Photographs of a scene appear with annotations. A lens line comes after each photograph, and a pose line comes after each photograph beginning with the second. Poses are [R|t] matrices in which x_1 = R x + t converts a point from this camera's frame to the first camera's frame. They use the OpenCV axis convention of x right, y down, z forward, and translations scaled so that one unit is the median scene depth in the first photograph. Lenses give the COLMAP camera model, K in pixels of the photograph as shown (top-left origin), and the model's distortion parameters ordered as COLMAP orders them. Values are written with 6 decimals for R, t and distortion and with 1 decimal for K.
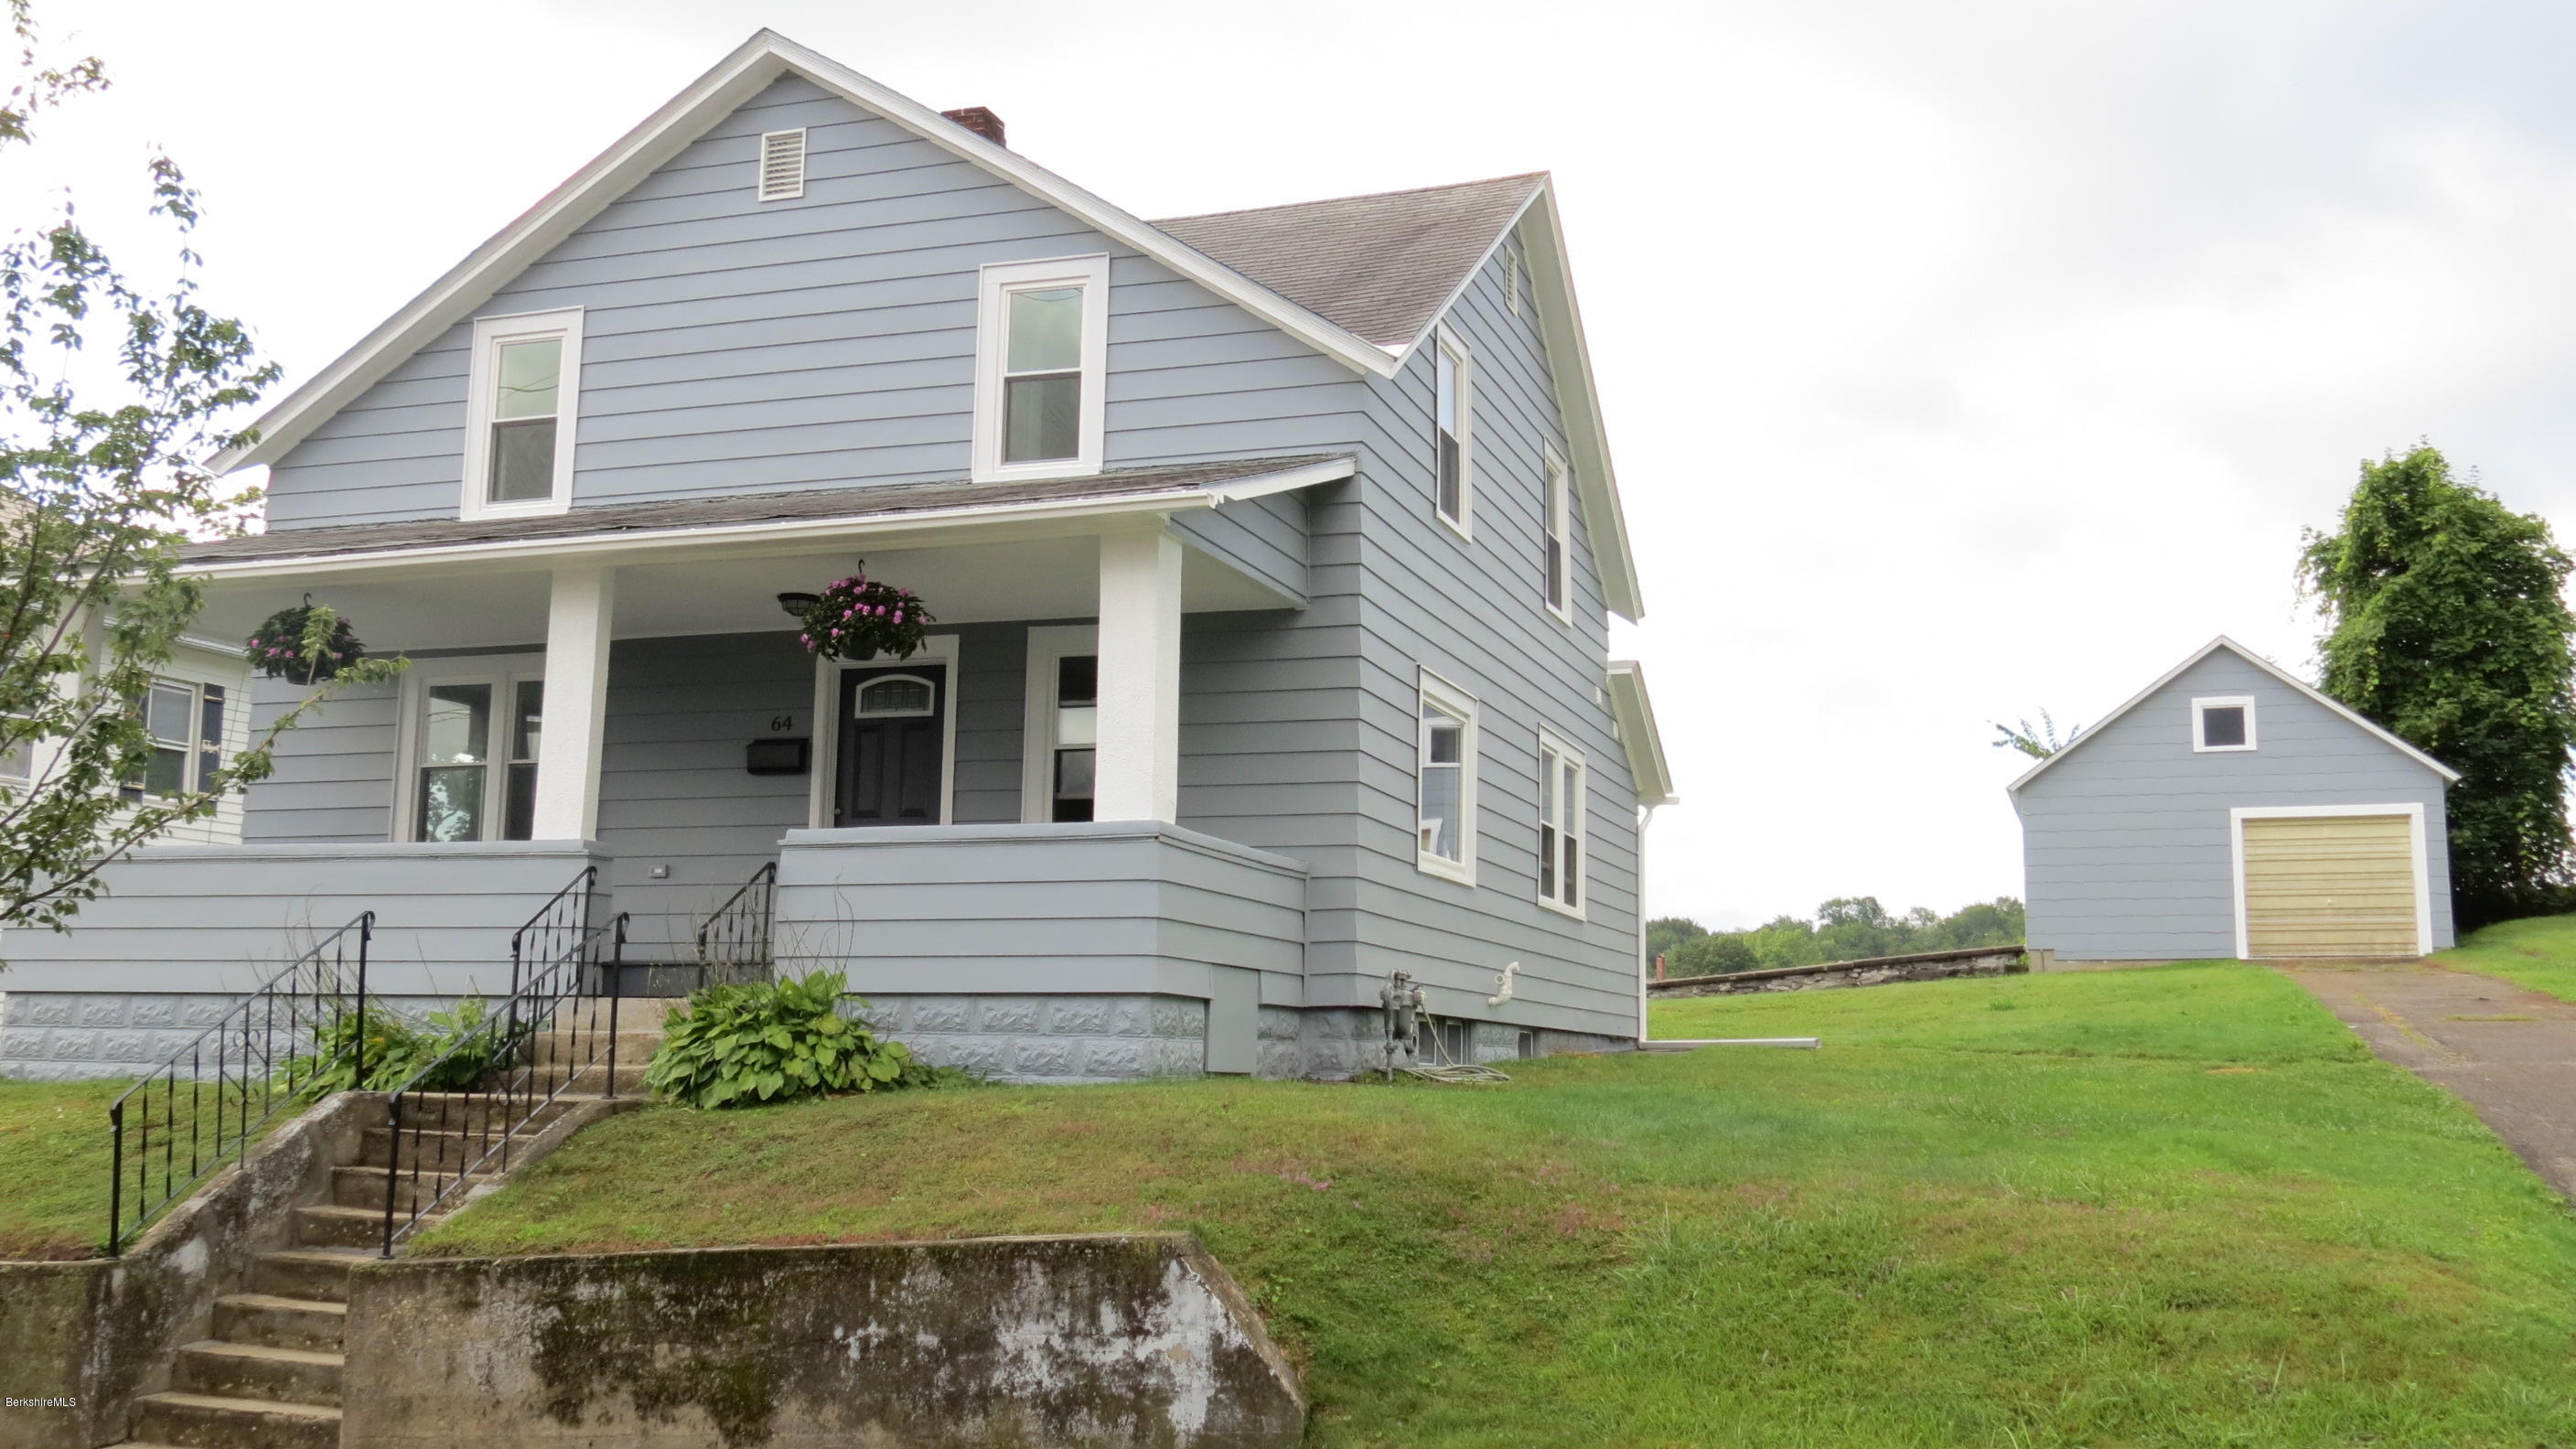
lens RADIAL K [[2464.8, 0, 1288.0], [0, 2464.8, 724.5], [0, 0, 1]] dist [0.034722, 0.006618]
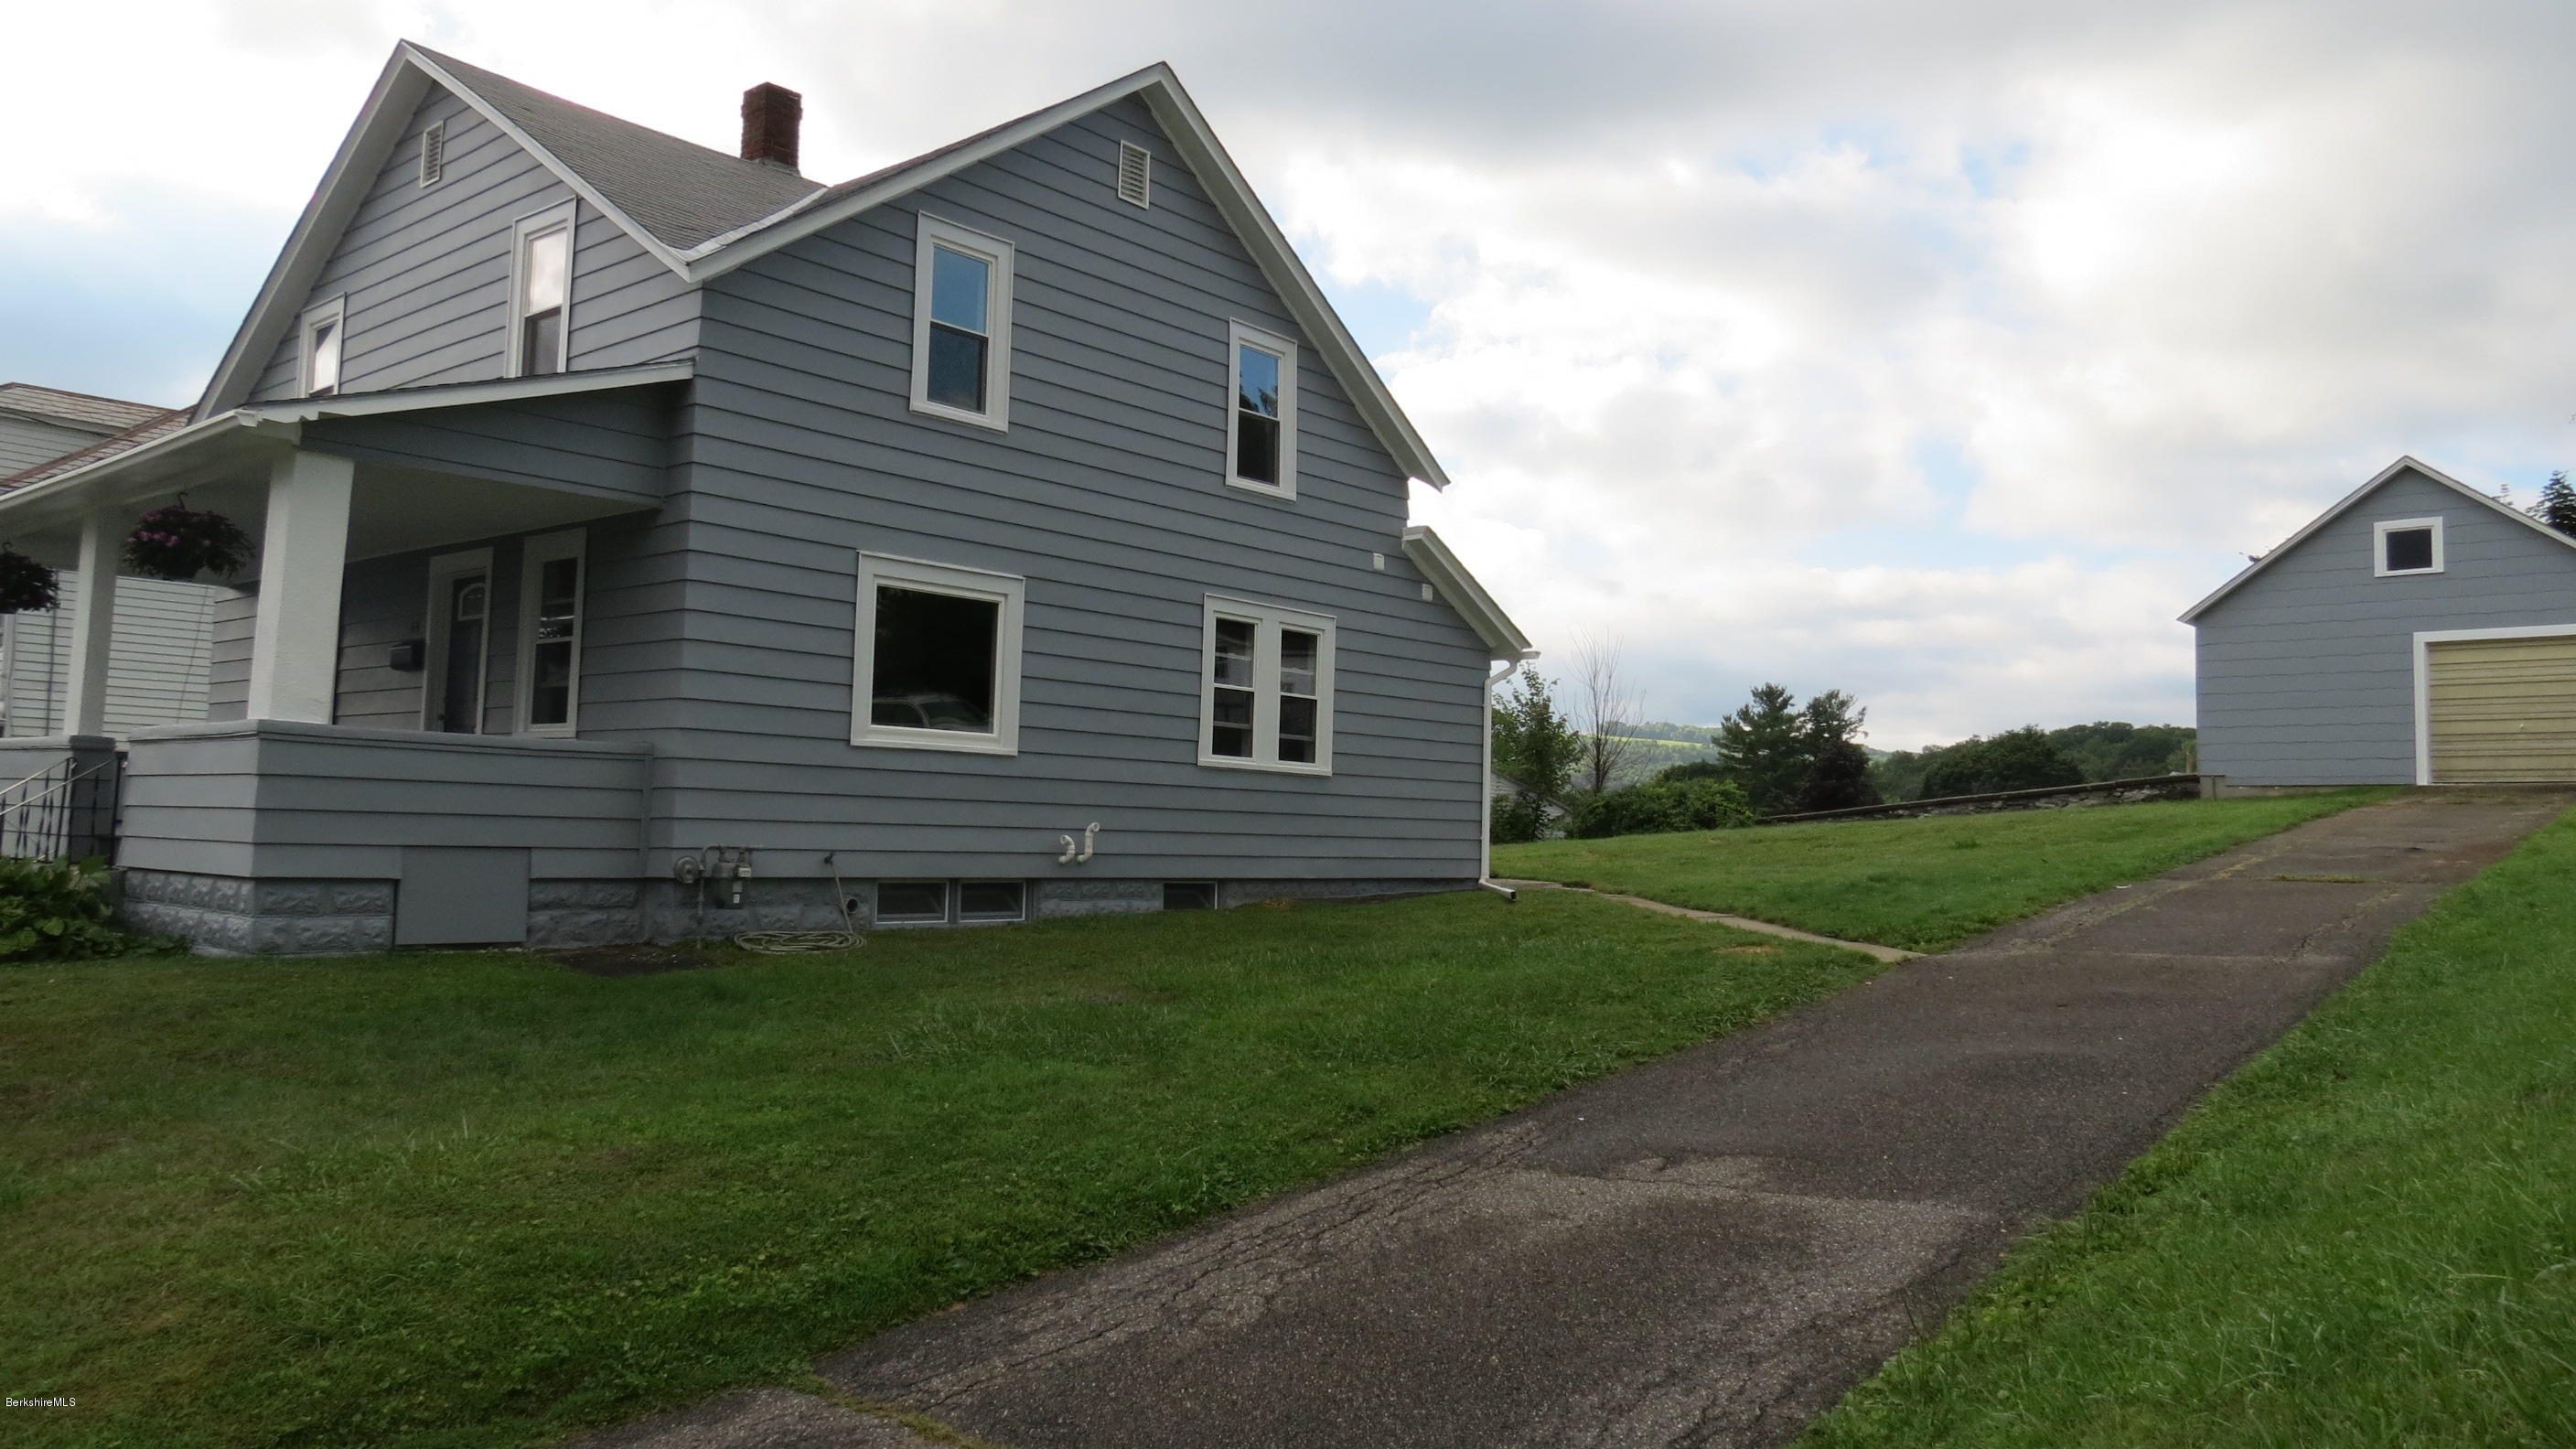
lens RADIAL K [[1836.5, 0, 1288.0], [0, 1836.5, 724.5], [0, 0, 1]] dist [-0.013697, -0.004897]
pose [[0.922211, -0.011875, -0.386505, 0.250270], [0.041755, 0.996742, 0.069004, 0.001550], [0.384427, -0.079775, 0.919702, 0.161216]]
